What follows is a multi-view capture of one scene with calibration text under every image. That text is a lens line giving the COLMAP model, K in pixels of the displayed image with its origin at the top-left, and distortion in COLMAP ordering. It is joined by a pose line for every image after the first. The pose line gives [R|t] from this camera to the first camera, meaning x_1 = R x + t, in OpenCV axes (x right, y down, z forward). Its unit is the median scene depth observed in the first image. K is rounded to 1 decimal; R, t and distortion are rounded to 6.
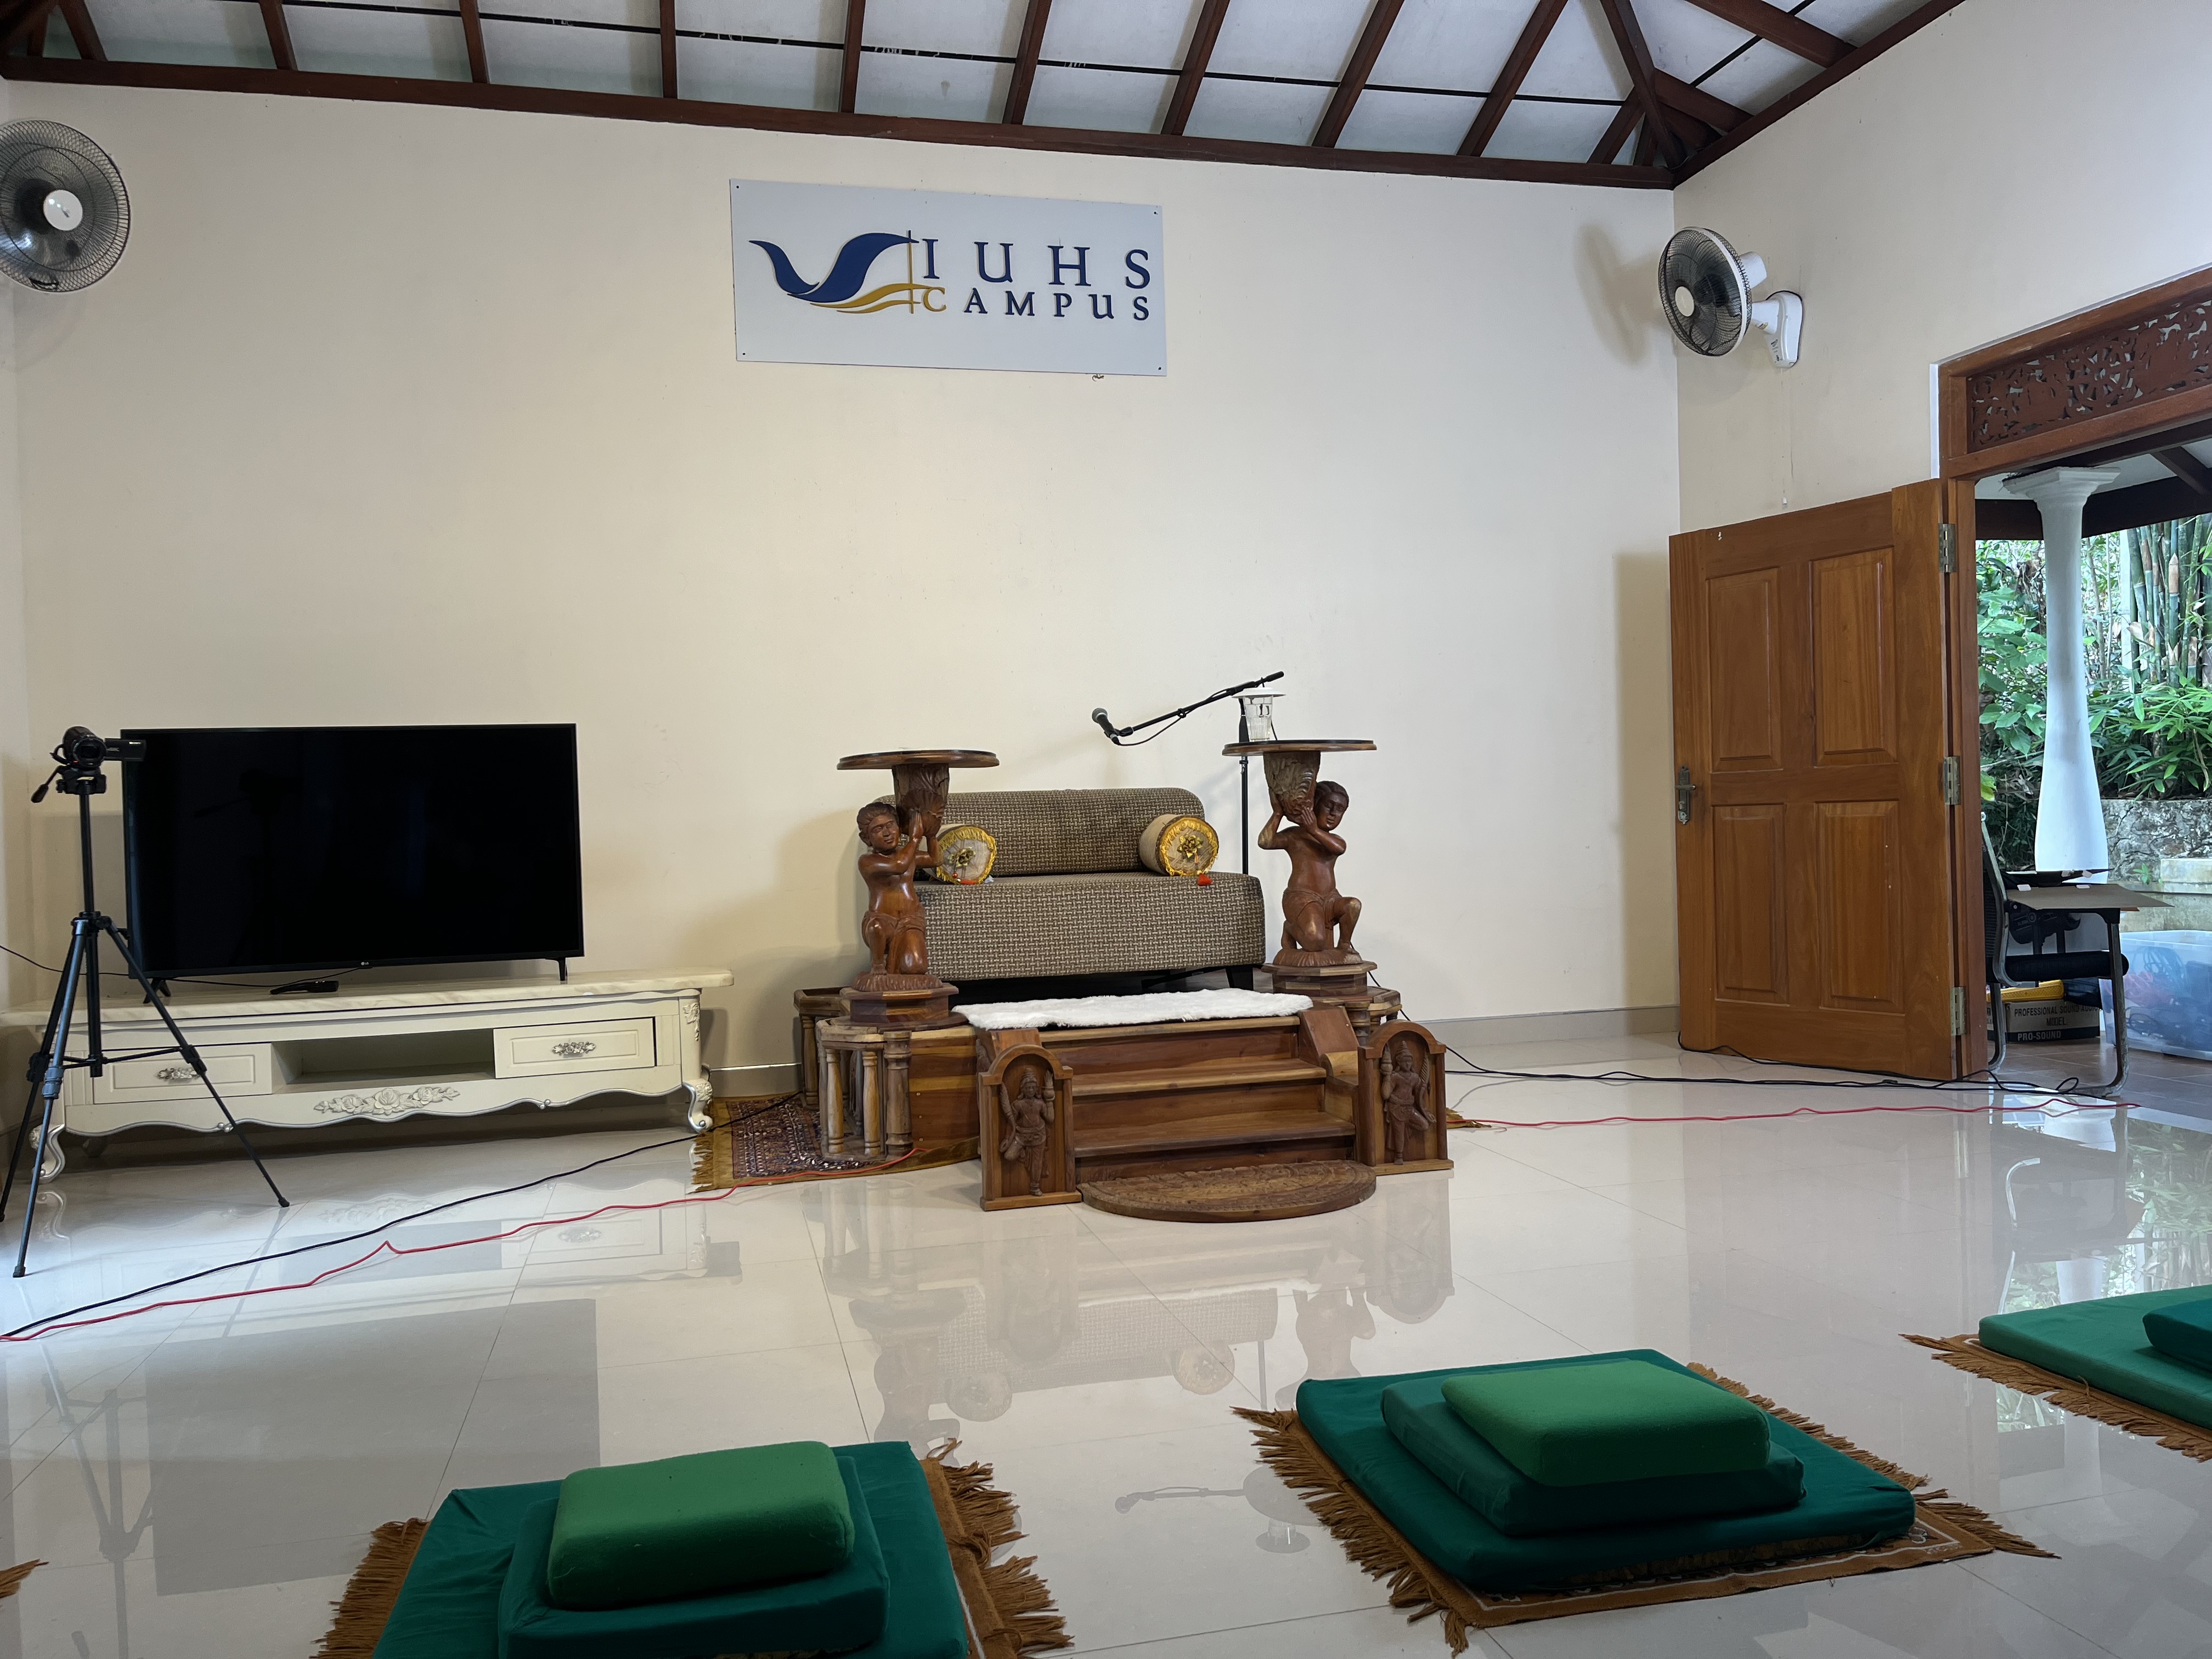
lens RADIAL K [[1630.7, 0, 1109.3], [0, 1630.7, 815.2], [0, 0, 1]] dist [0.140990, -0.319893]
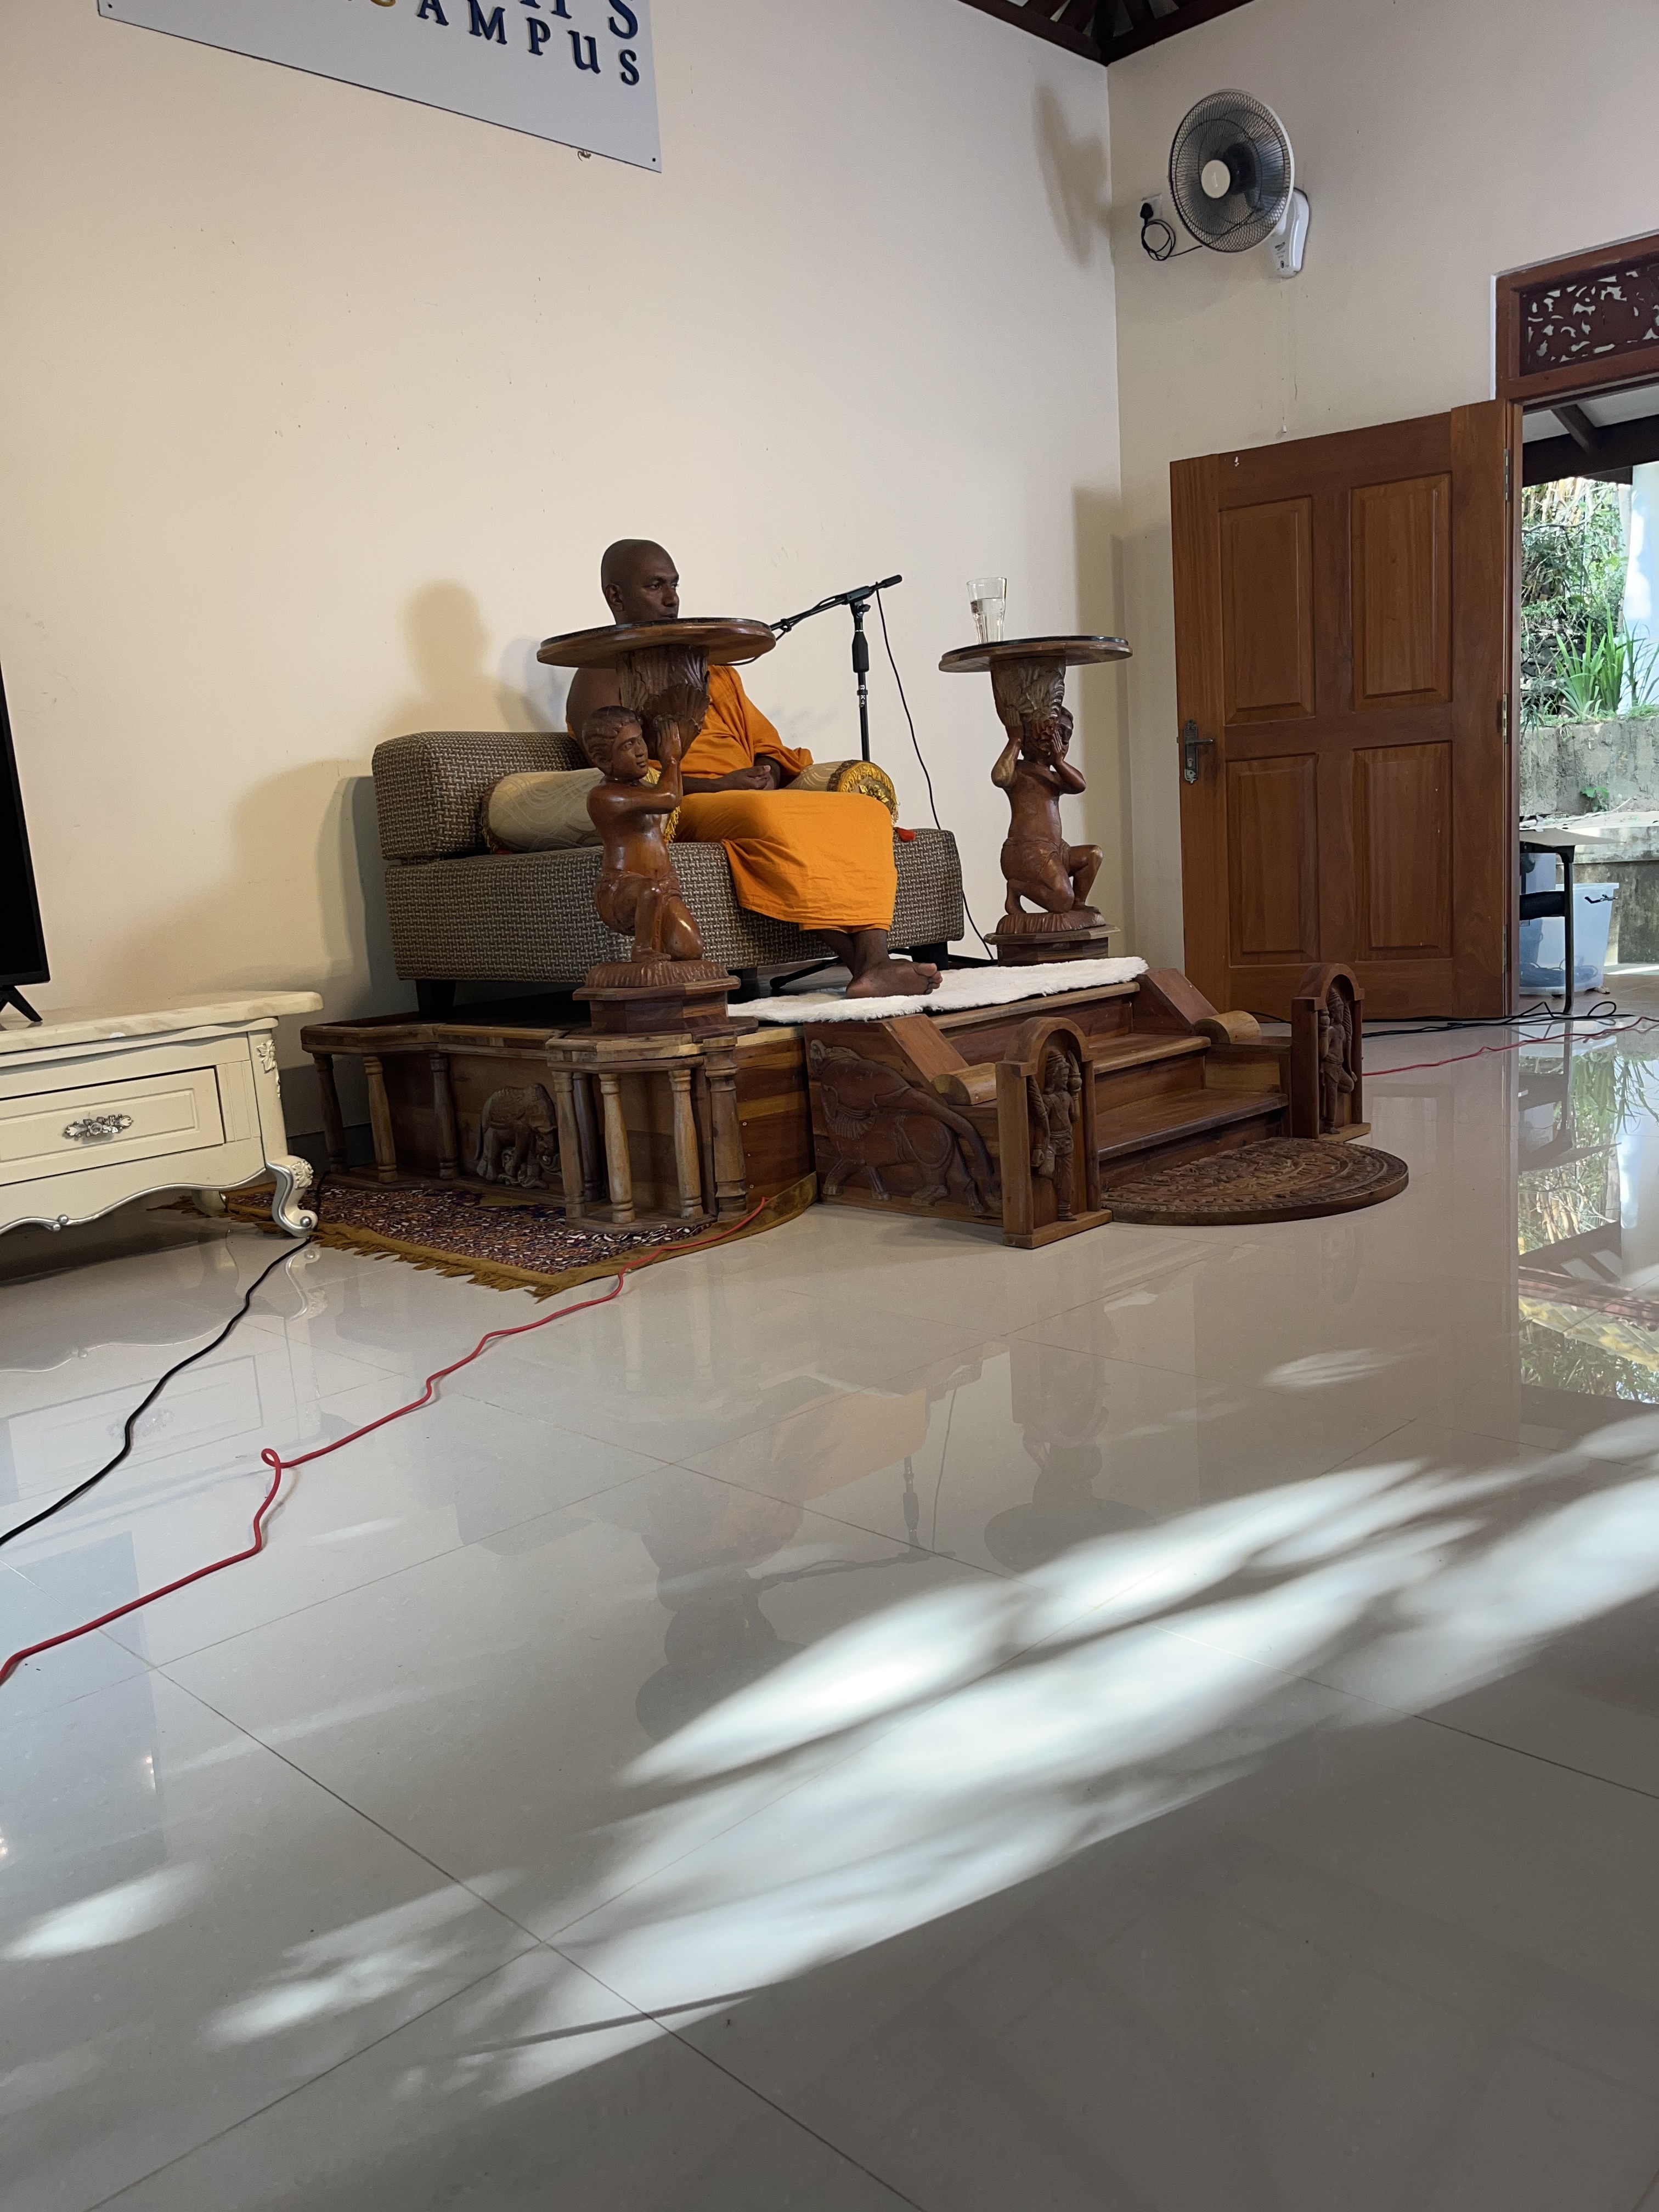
lens RADIAL K [[1701.1, 0, 832.6], [0, 1701.1, 1116.4], [0, 0, 1]] dist [0.031557, -0.068970]
pose [[0.857615, -0.105231, 0.503411, -0.368481], [0.038639, 0.989260, 0.140965, 0.053766], [-0.512839, -0.101442, 0.852471, 0.294954]]
